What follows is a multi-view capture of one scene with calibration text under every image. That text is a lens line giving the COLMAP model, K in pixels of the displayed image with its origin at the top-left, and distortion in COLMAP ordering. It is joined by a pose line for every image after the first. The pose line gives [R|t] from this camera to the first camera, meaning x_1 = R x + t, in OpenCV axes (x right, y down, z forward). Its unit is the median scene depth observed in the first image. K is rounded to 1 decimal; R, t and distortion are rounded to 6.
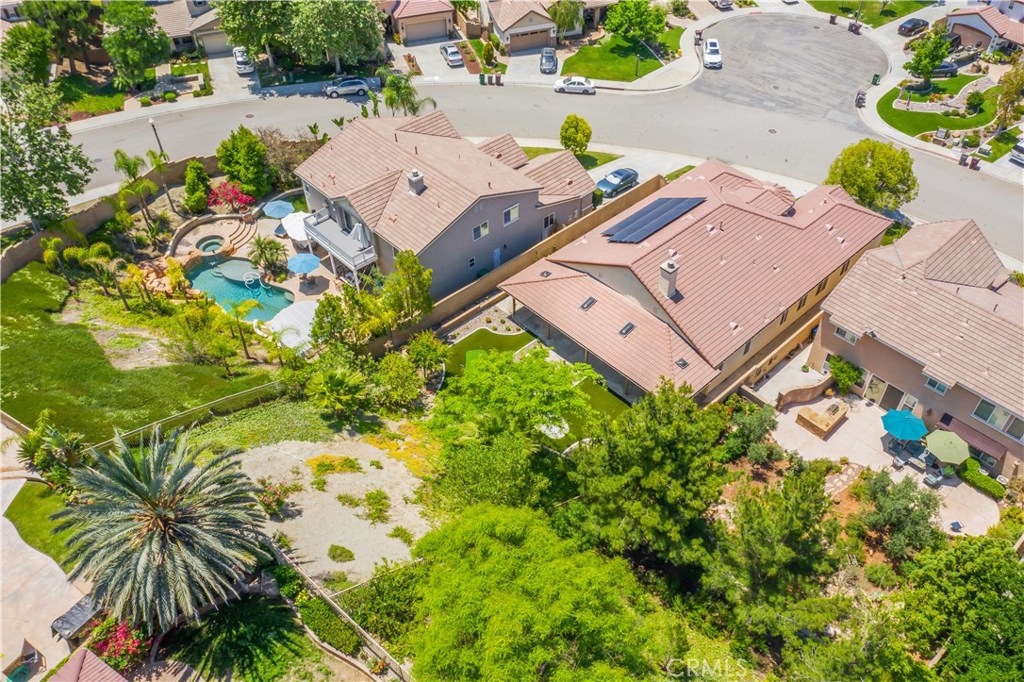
lens RADIAL K [[798.8, 0, 512.0], [0, 798.8, 341.0], [0, 0, 1]] dist [-0.009977, -0.000864]
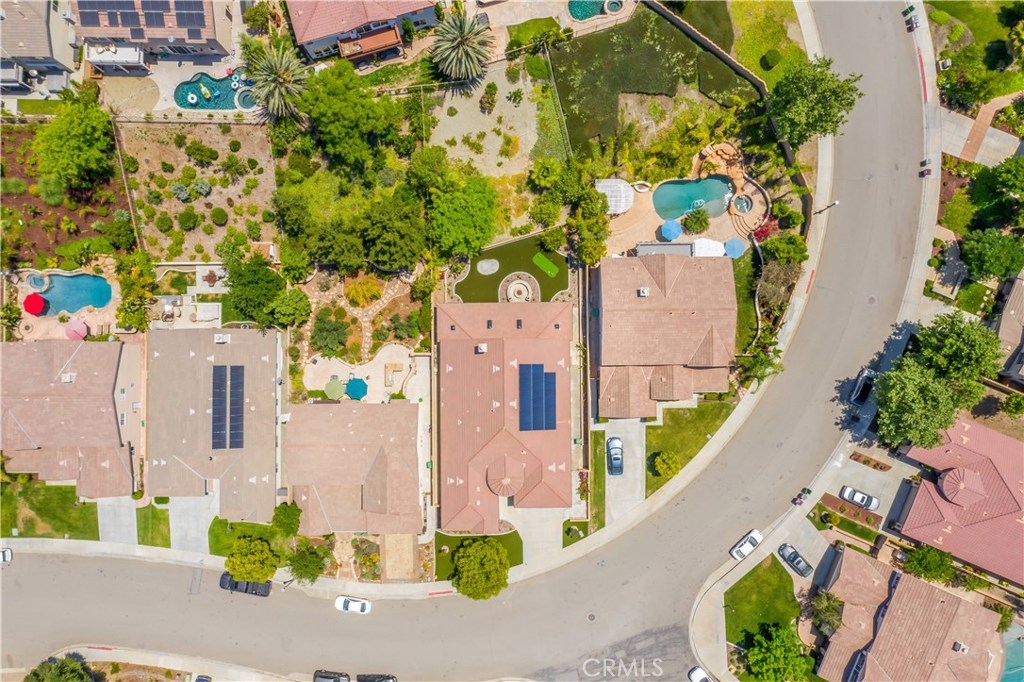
lens RADIAL K [[798.8, 0, 512.0], [0, 798.8, 341.0], [0, 0, 1]] dist [-0.009977, -0.000864]
pose [[-0.667879, 0.744246, -0.005947, 0.101386], [-0.504457, -0.446791, 0.738851, -0.948250], [0.547230, 0.496463, 0.673842, -0.118435]]
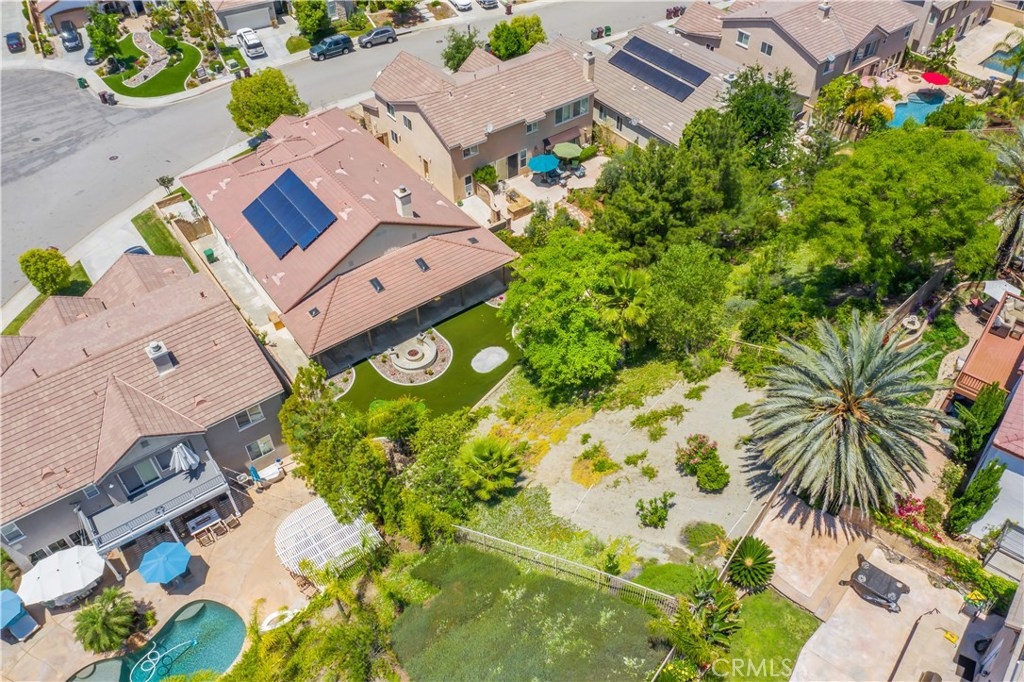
lens RADIAL K [[798.8, 0, 512.0], [0, 798.8, 341.0], [0, 0, 1]] dist [-0.009977, -0.000864]
pose [[0.114339, -0.685195, 0.719329, -0.446006], [0.703961, 0.566793, 0.428001, -0.217752], [-0.700975, 0.457442, 0.547157, 0.269884]]
